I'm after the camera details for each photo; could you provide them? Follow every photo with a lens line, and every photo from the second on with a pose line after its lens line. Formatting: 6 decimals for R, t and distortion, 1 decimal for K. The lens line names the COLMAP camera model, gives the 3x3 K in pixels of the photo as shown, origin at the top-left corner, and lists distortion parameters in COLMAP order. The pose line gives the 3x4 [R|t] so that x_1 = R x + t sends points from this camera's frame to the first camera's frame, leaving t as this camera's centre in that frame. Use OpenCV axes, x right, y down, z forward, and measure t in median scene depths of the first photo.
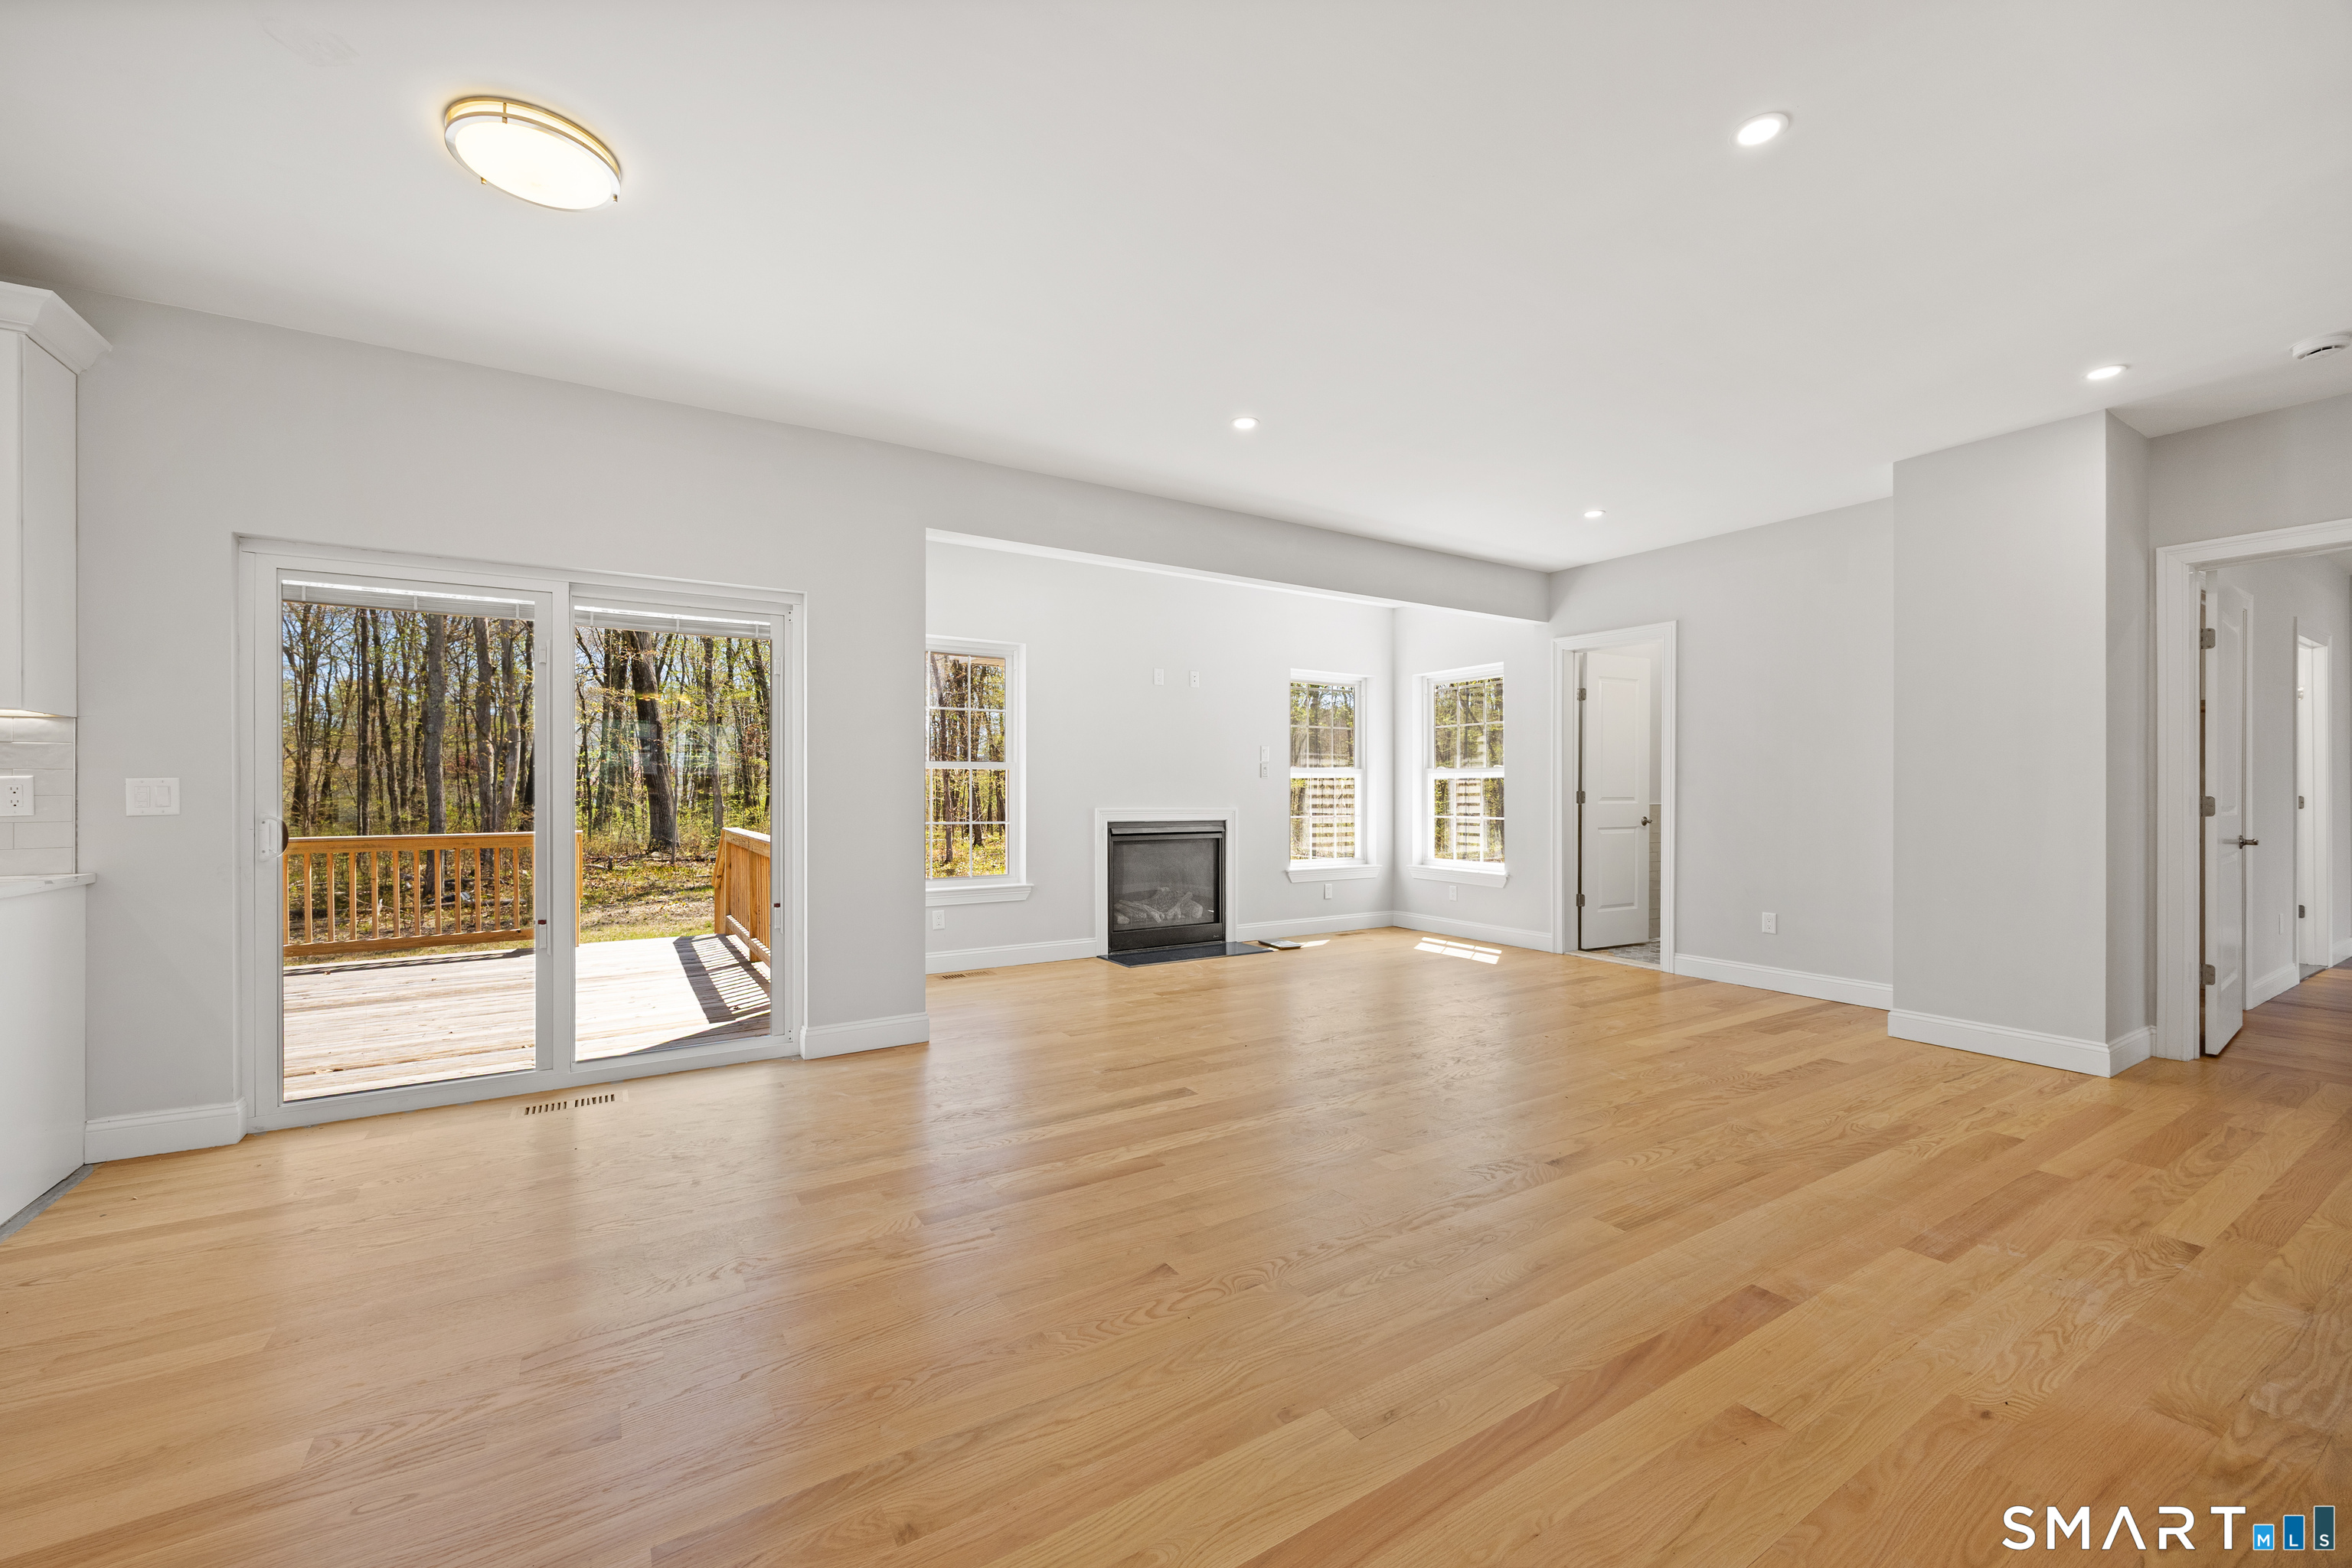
lens RADIAL K [[921.3, 0, 1176.0], [0, 921.3, 799.2], [0, 0, 1]] dist [0.001174, -0.000192]
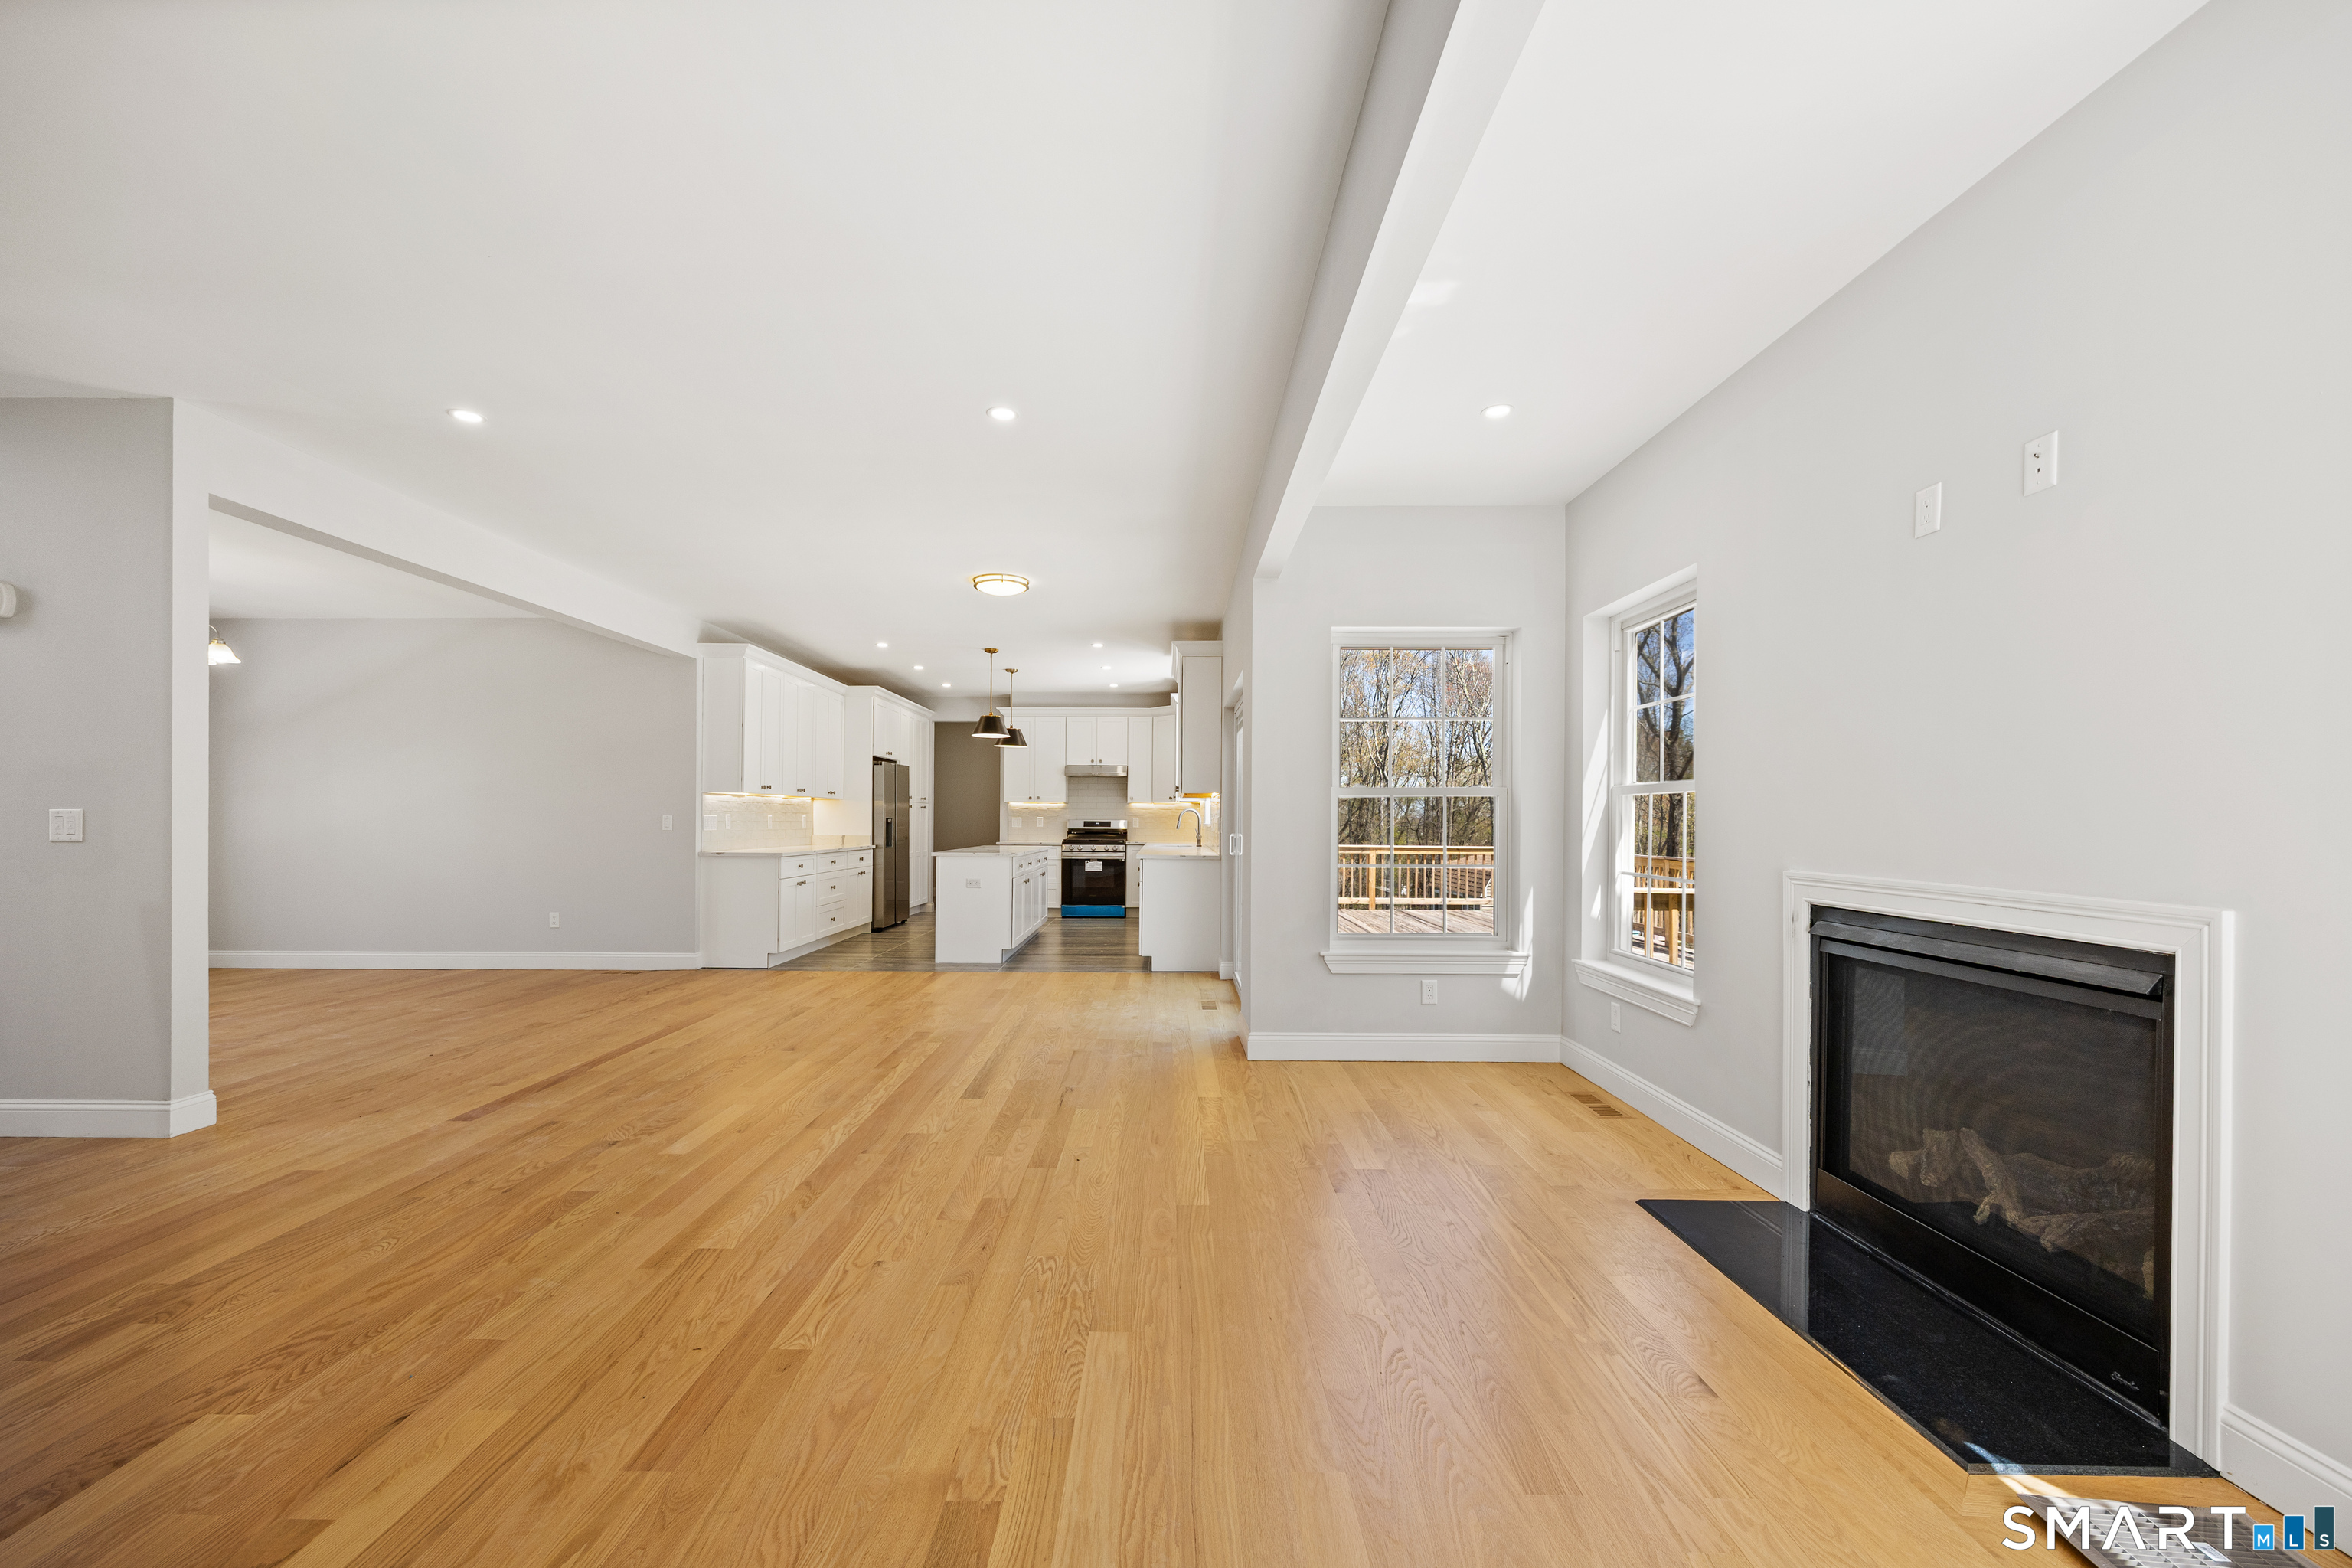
lens RADIAL K [[921.3, 0, 1165.2], [0, 921.3, 822.0], [0, 0, 1]] dist [0.001174, -0.000192]
pose [[-0.531968, 0.003673, -0.846756, 0.444254], [-0.009495, 0.999902, 0.010303, -0.014846], [0.846711, 0.013521, -0.531881, 0.956899]]
